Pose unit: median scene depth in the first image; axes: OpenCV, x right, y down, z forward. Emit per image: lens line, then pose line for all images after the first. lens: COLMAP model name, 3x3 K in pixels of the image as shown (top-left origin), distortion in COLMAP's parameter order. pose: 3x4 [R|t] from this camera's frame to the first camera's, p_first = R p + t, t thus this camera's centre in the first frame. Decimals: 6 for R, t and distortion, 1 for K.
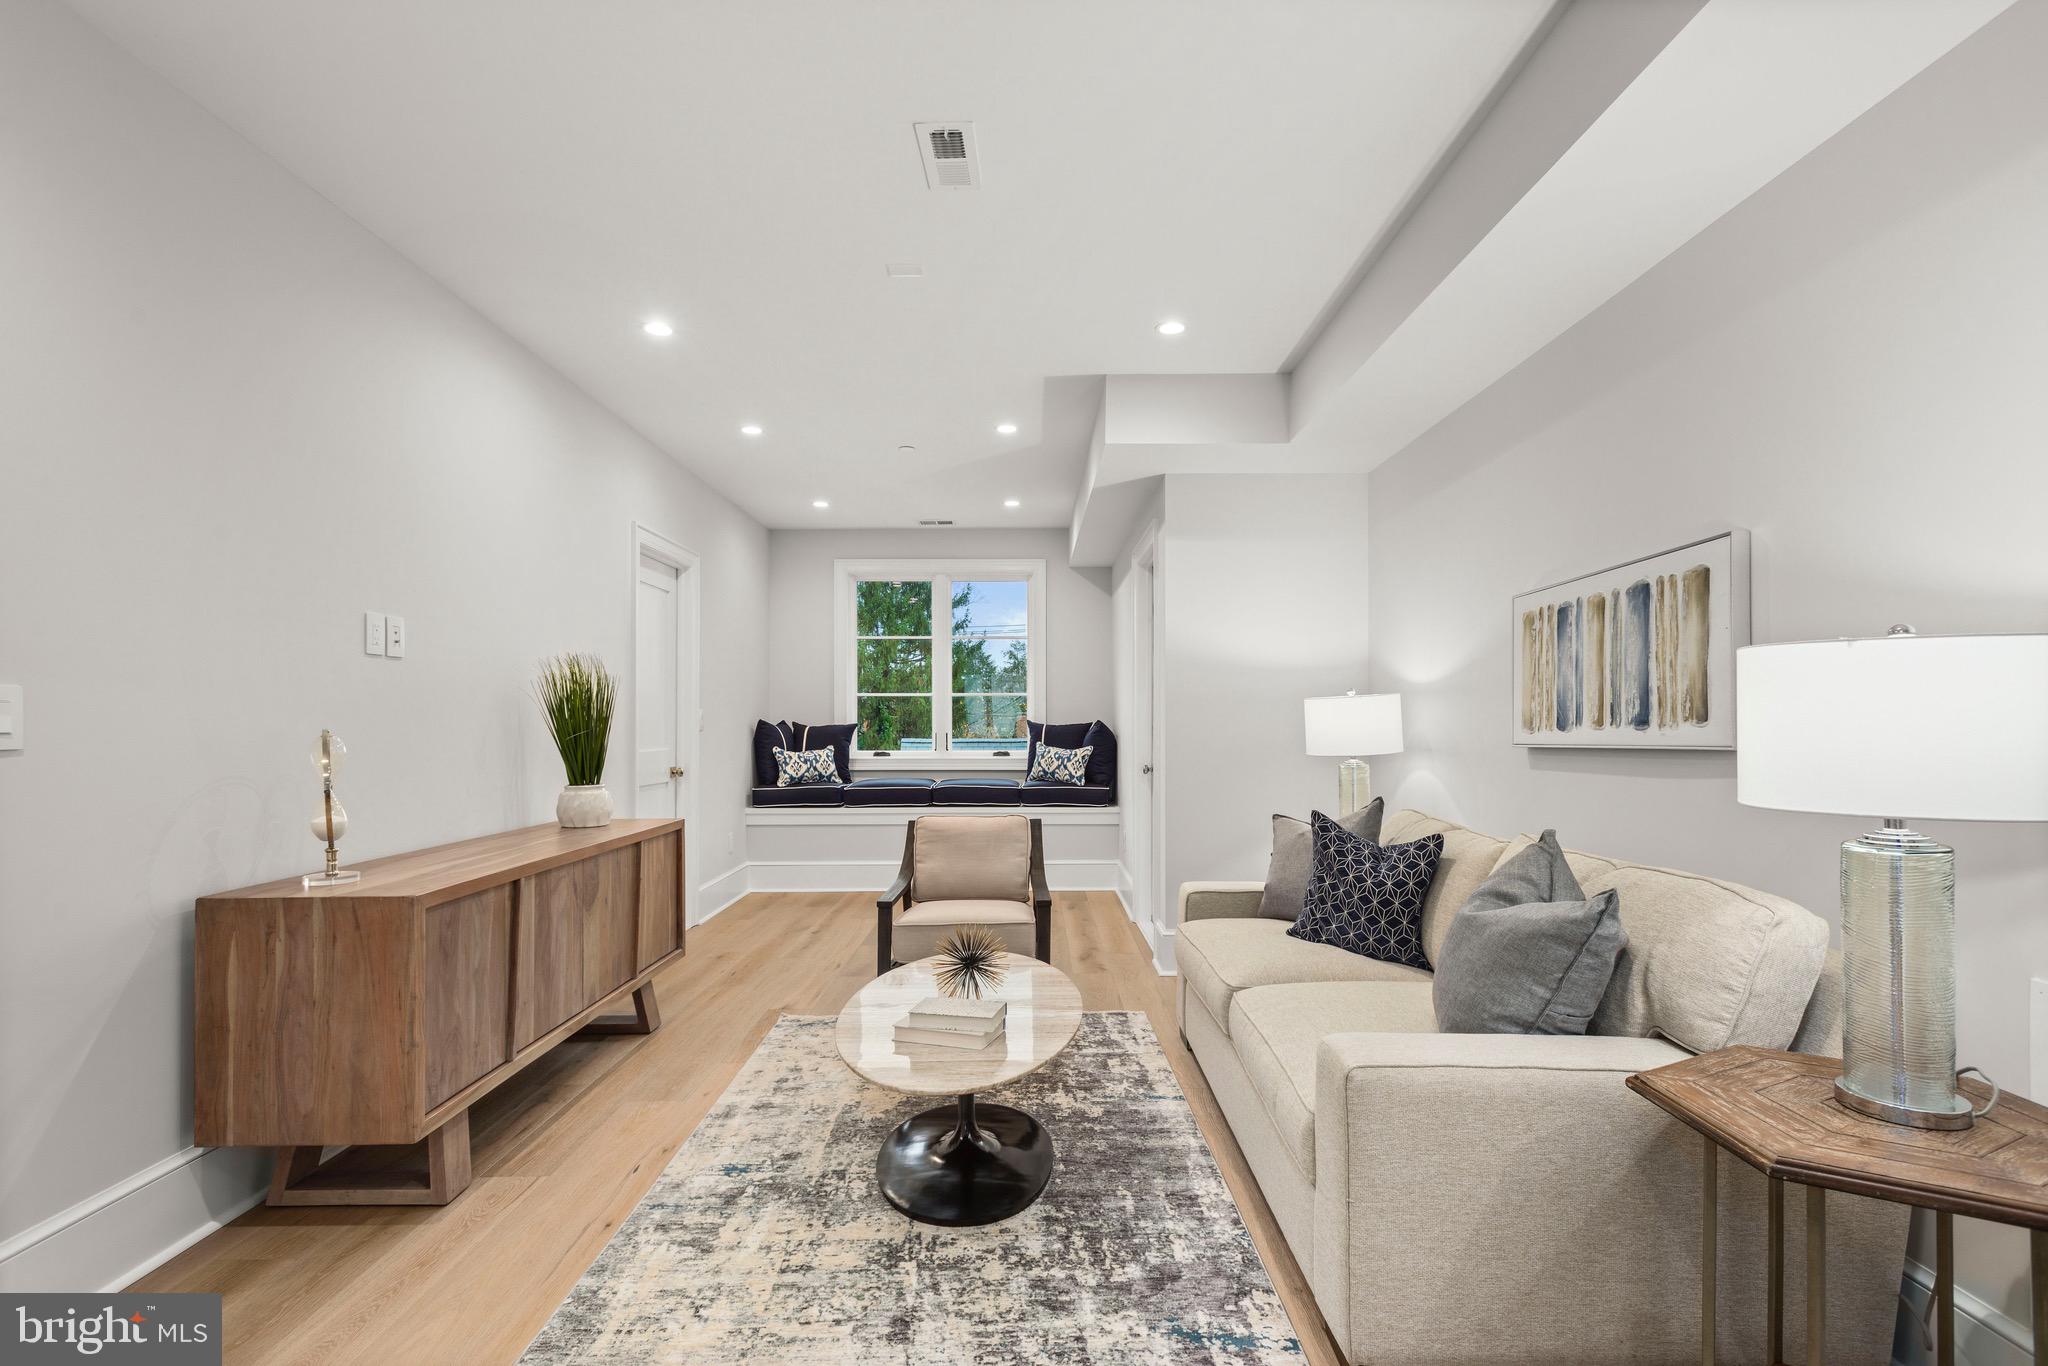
lens RADIAL K [[967.3, 0, 1033.2], [0, 967.3, 714.0], [0, 0, 1]] dist [0.017125, -0.000373]
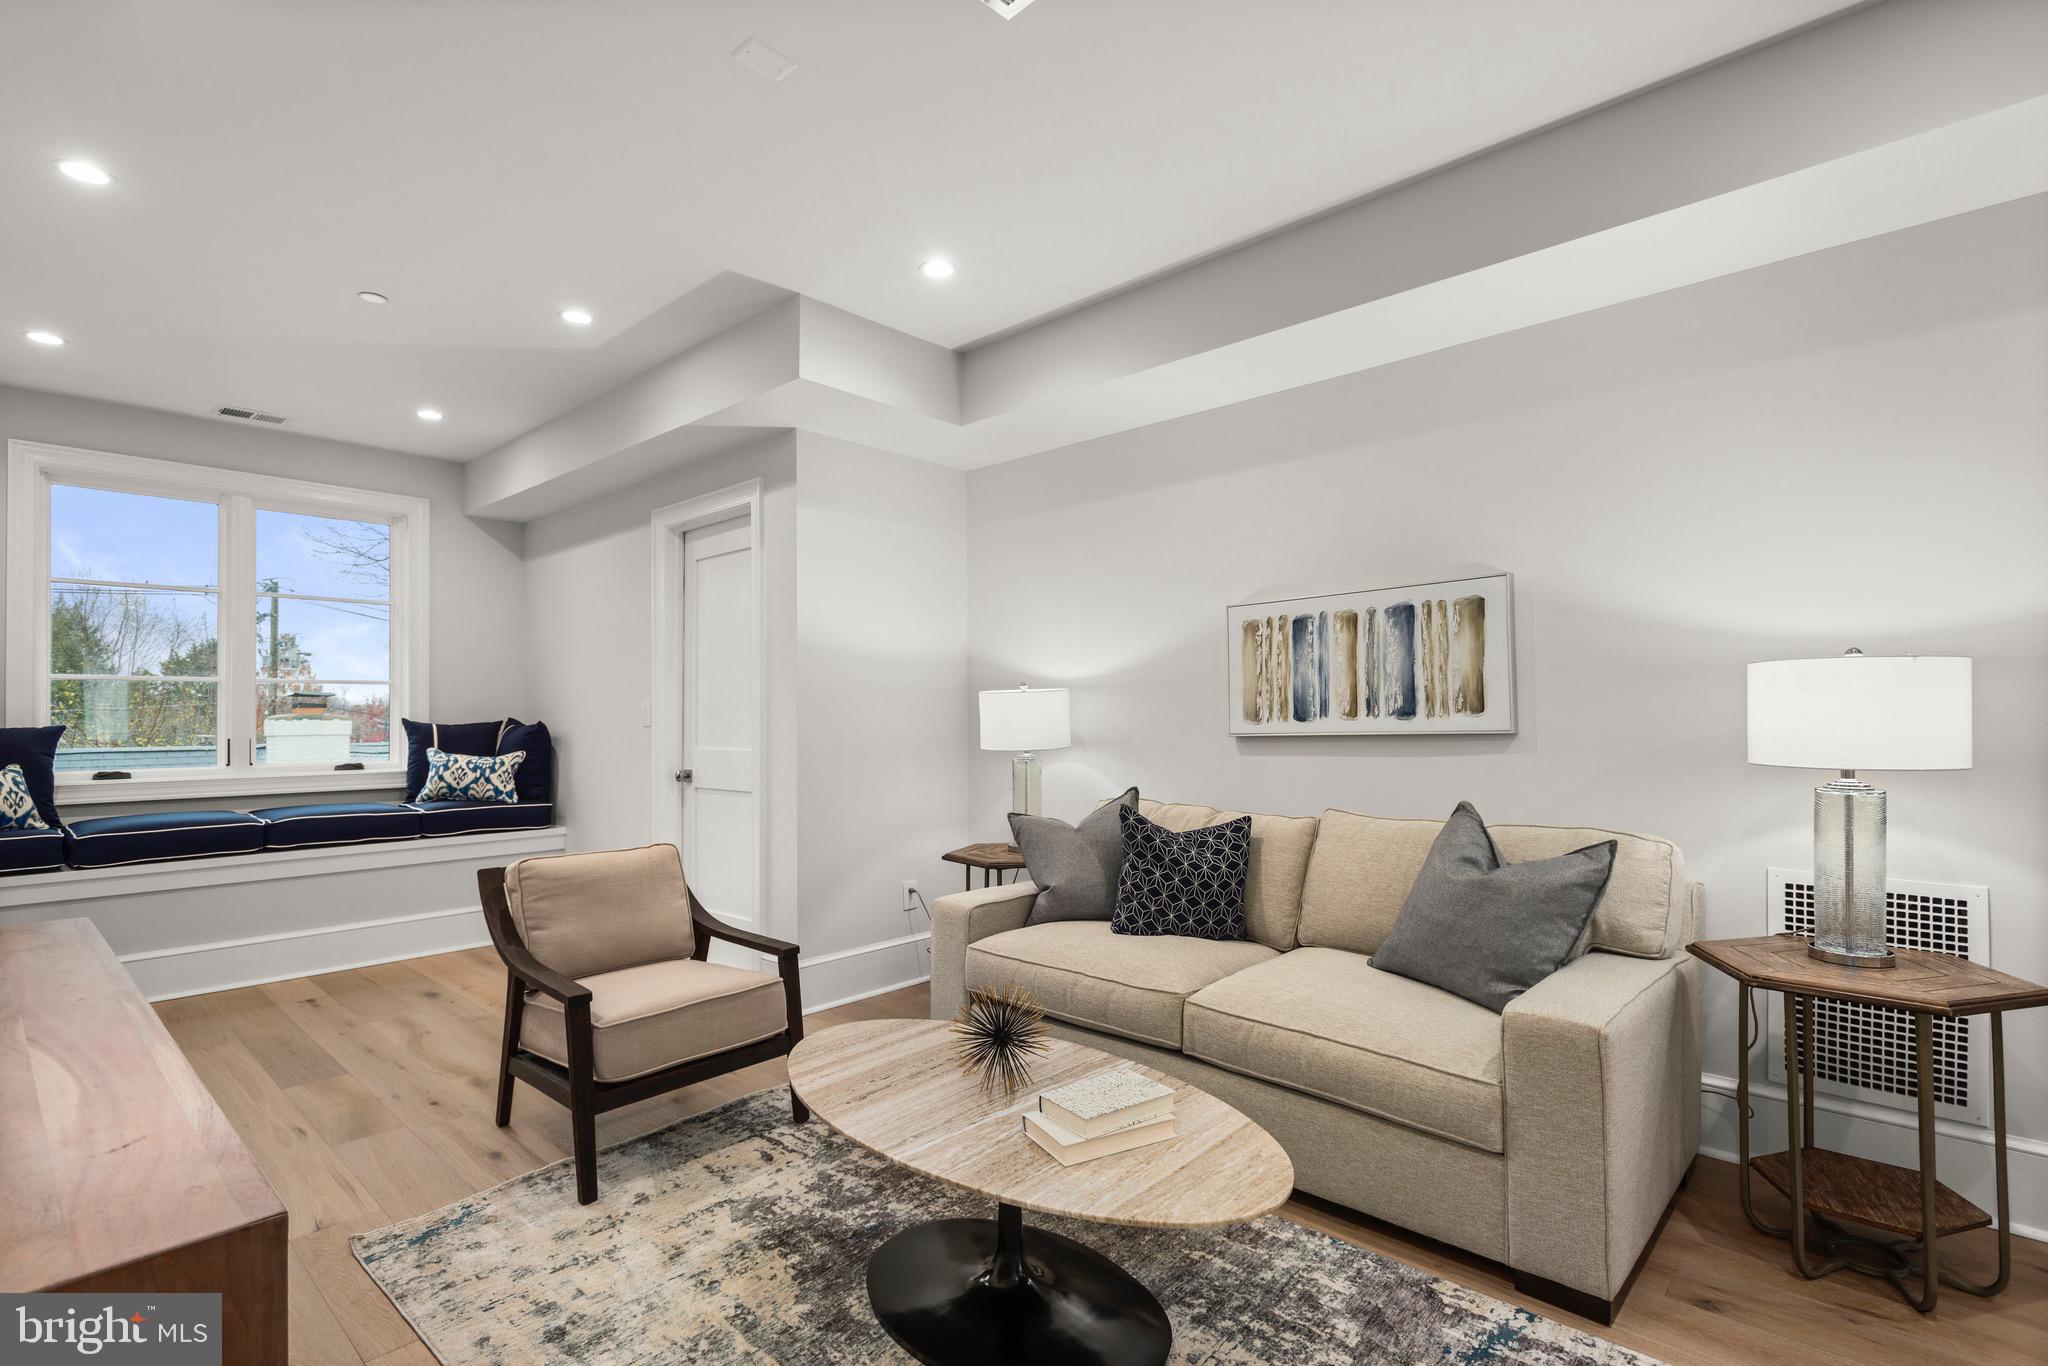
lens RADIAL K [[959.7, 0, 1023.3], [0, 959.7, 694.6], [0, 0, 1]] dist [0.020977, -0.007586]
pose [[0.682005, 0.012609, 0.731239, -0.525817], [0.000746, 0.999839, -0.017936, 0.004914], [-0.731347, 0.012778, 0.681885, 0.416702]]
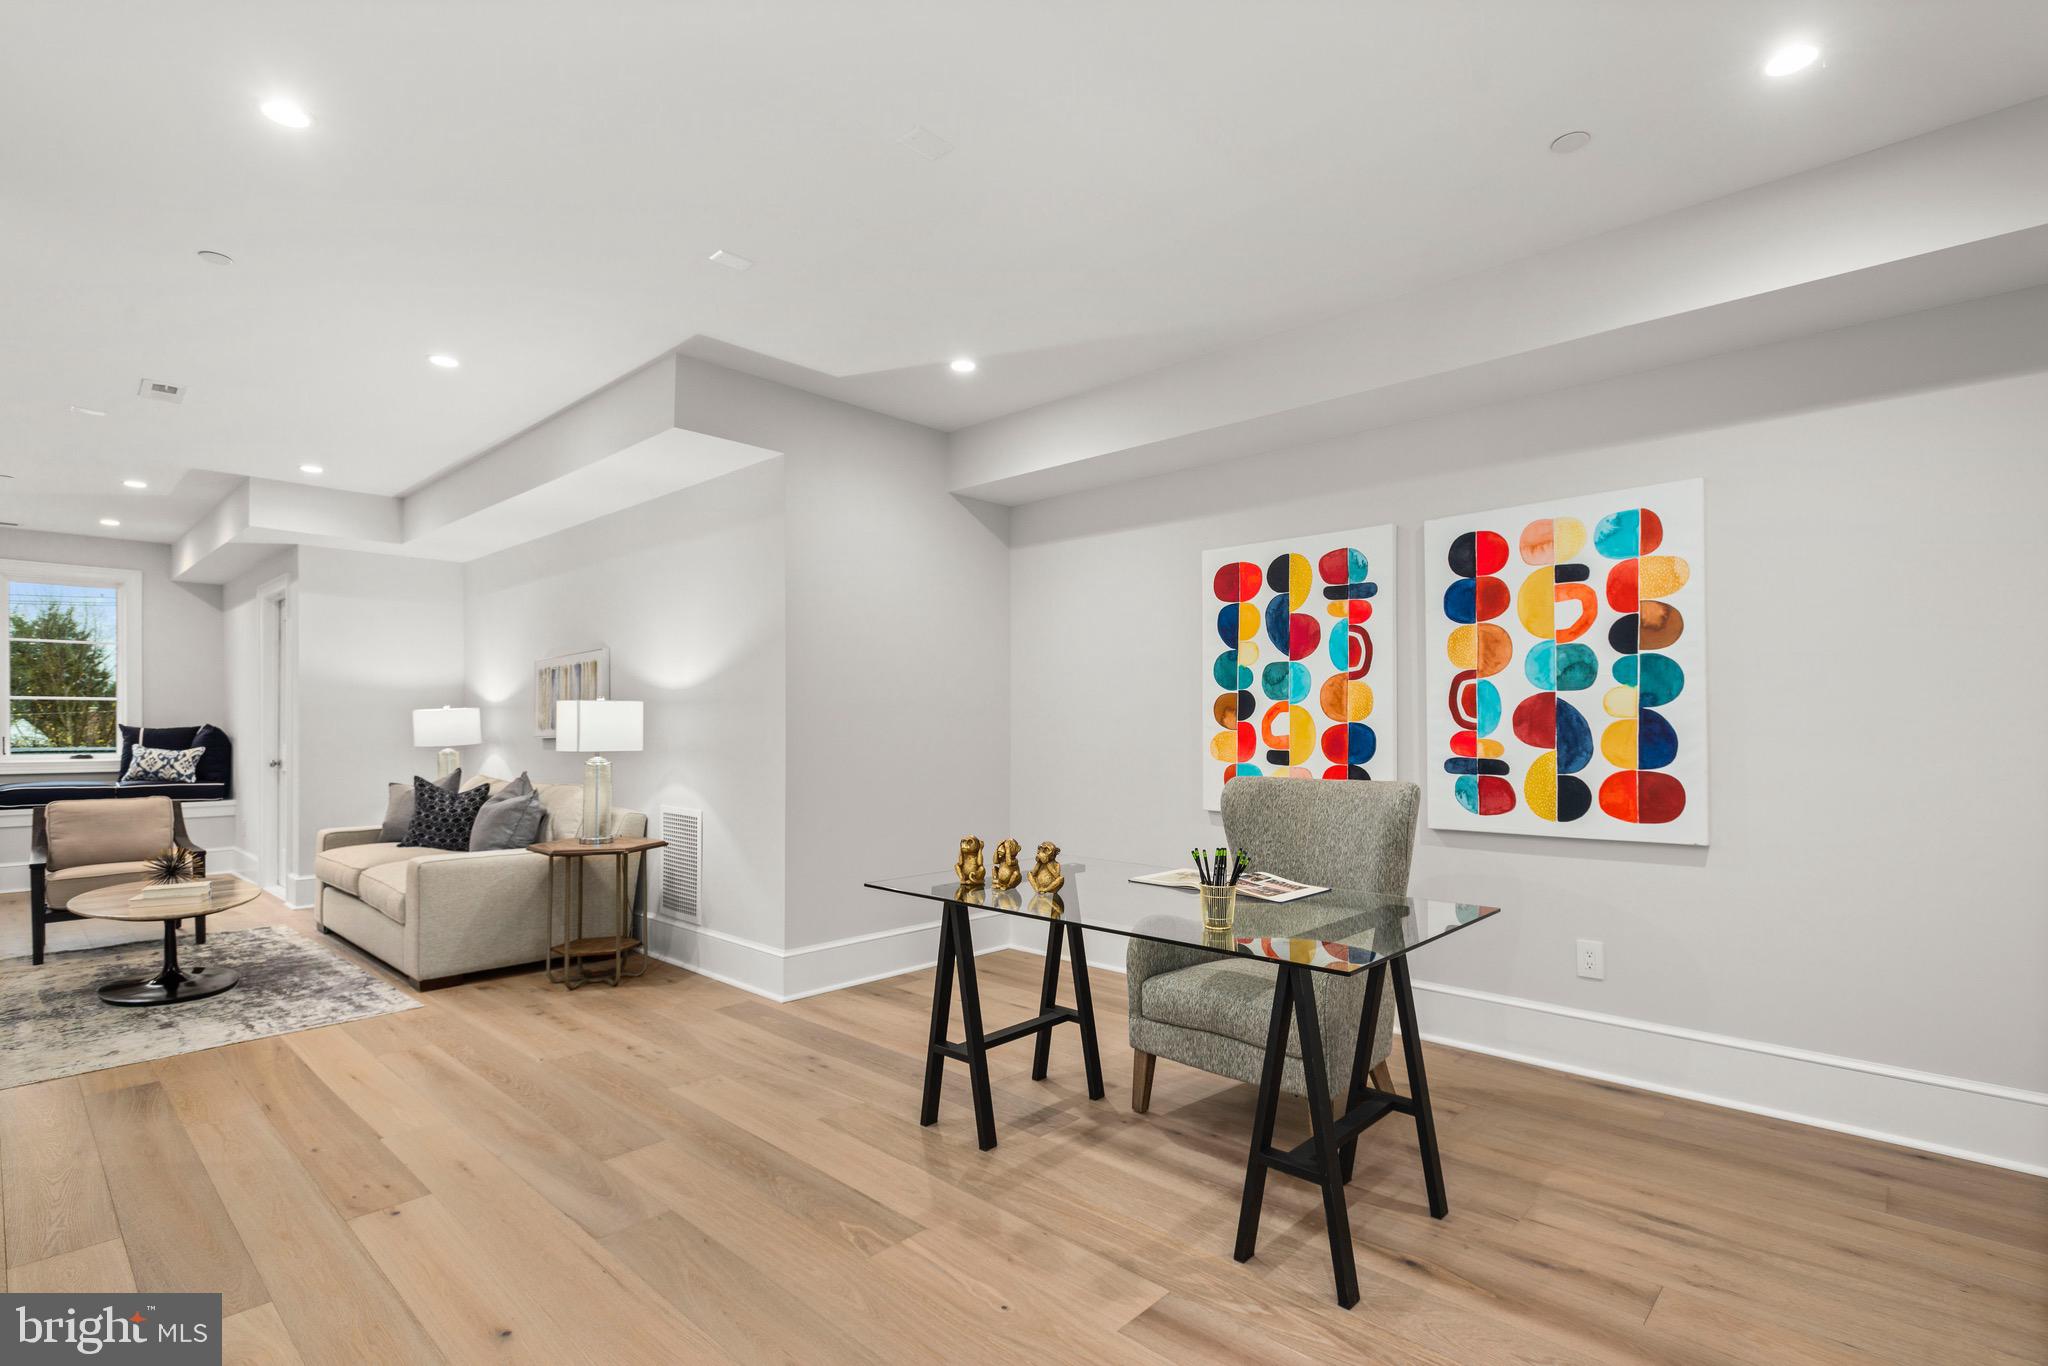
lens RADIAL K [[971.3, 0, 1021.2], [0, 971.3, 722.3], [0, 0, 1]] dist [0.009140, -0.000505]
pose [[0.688730, 0.001725, 0.725016, -0.244369], [-0.005133, 0.999984, 0.002496, -0.007063], [-0.725000, -0.005440, 0.688727, -1.052963]]
